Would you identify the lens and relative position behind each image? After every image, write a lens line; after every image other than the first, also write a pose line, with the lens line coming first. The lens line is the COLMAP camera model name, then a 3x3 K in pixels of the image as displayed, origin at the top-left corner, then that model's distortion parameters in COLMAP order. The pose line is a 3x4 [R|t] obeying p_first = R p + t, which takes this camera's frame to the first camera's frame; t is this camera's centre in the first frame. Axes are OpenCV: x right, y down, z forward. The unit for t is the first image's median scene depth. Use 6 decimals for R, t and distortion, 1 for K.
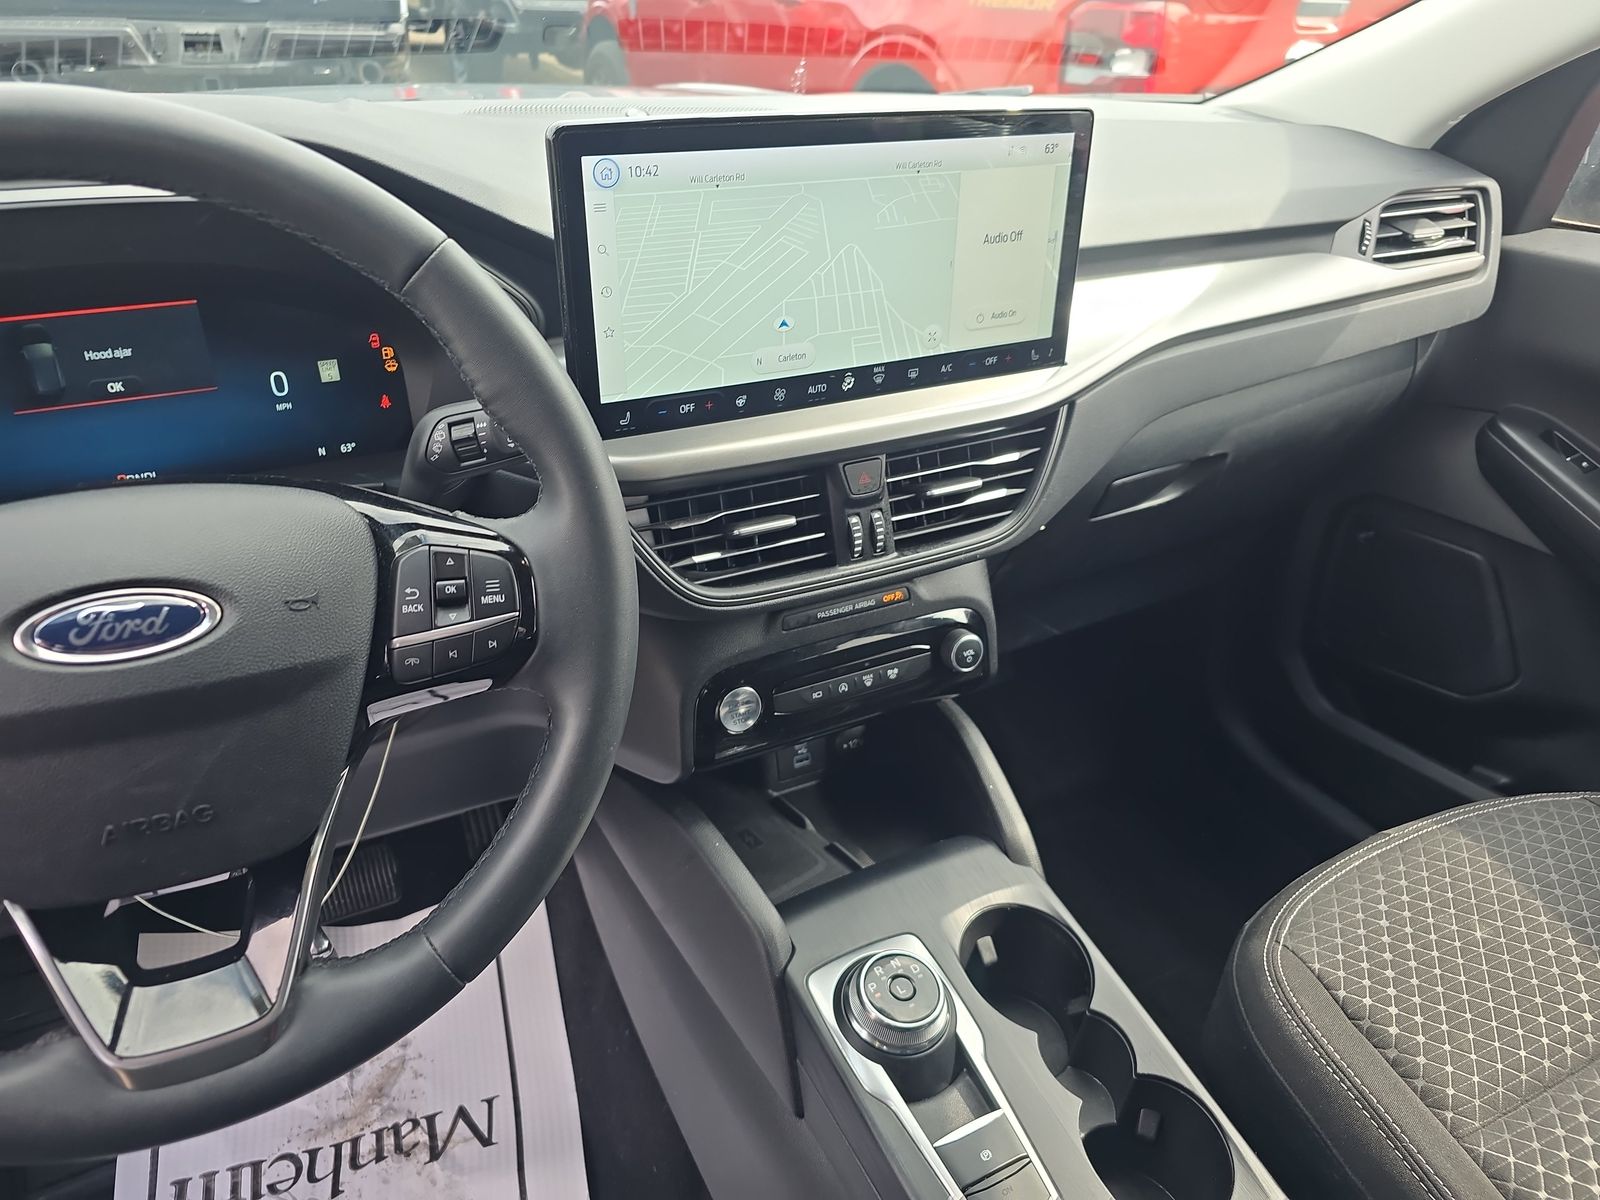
lens RADIAL K [[1058.4, 0, 757.8], [0, 1058.4, 605.6], [0, 0, 1]] dist [0.048194, -0.063804]
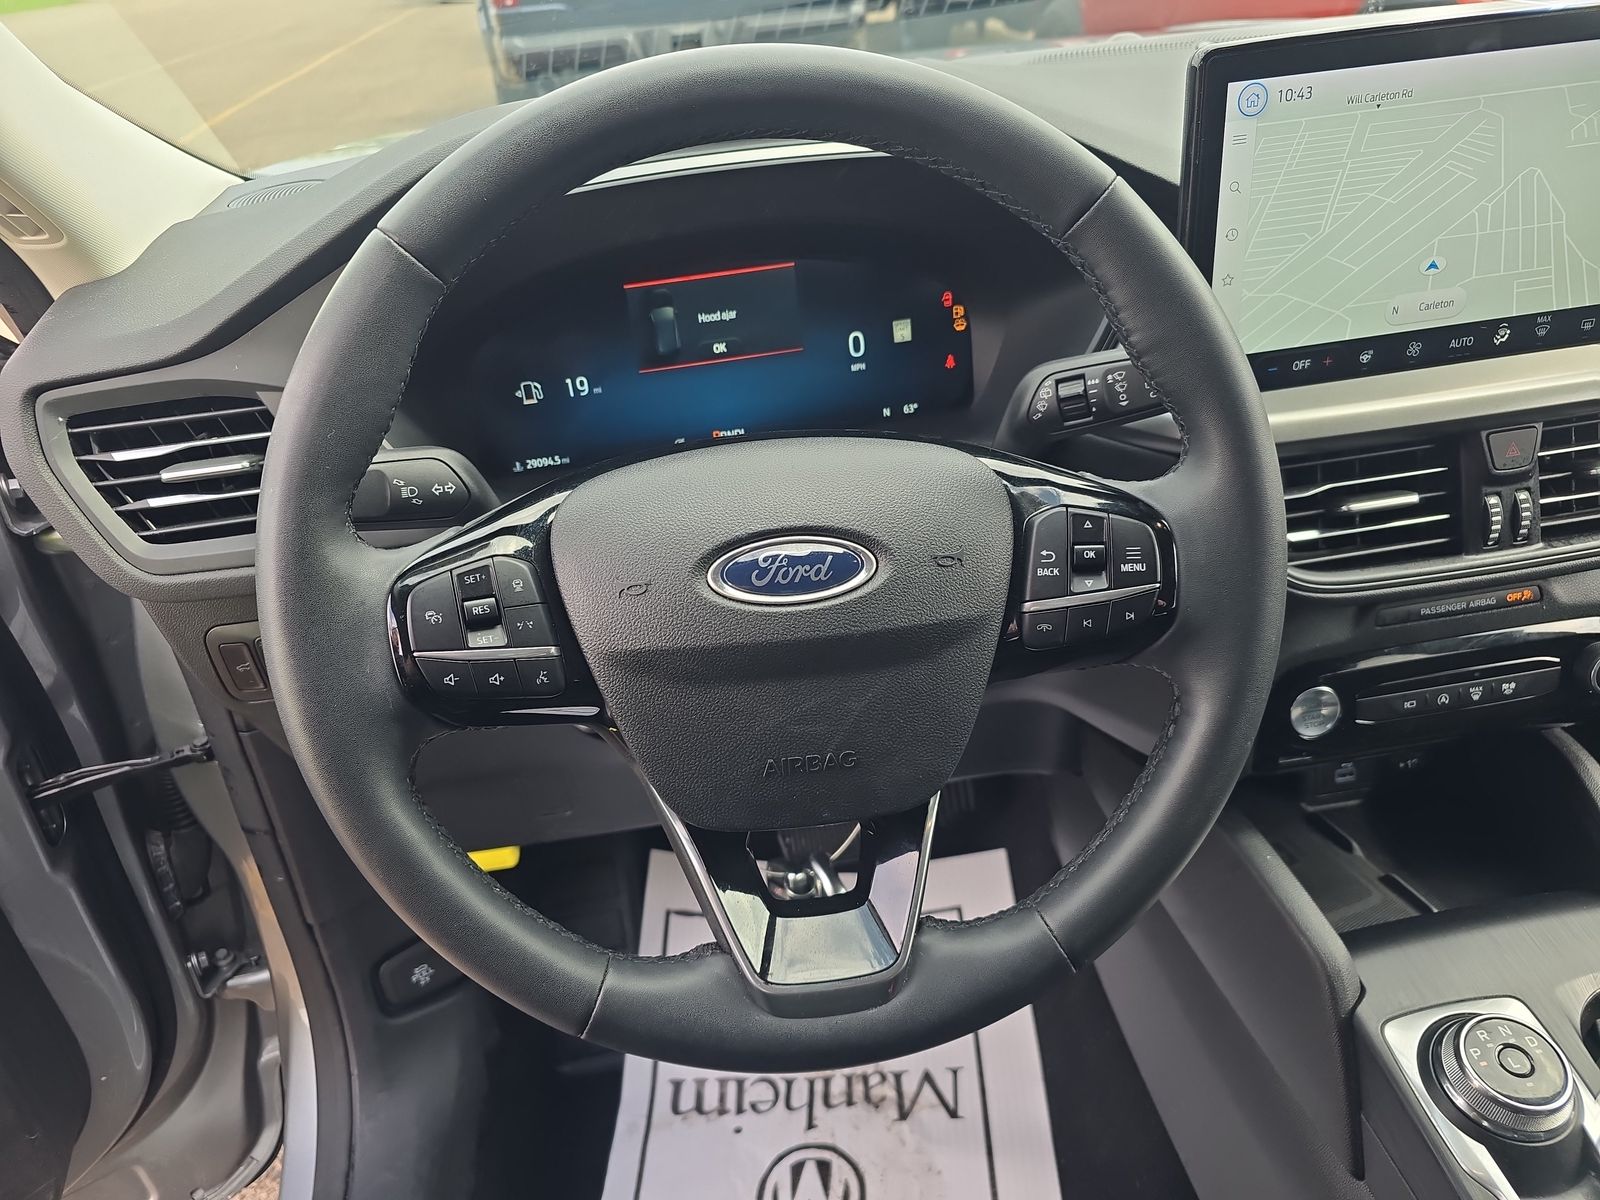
lens RADIAL K [[1058.4, 0, 757.8], [0, 1058.4, 605.6], [0, 0, 1]] dist [0.048194, -0.063804]
pose [[0.936068, 0.075391, -0.343646, -0.163895], [-0.067265, 0.997103, 0.035524, 0.011359], [0.345328, -0.010137, 0.938427, 0.011053]]
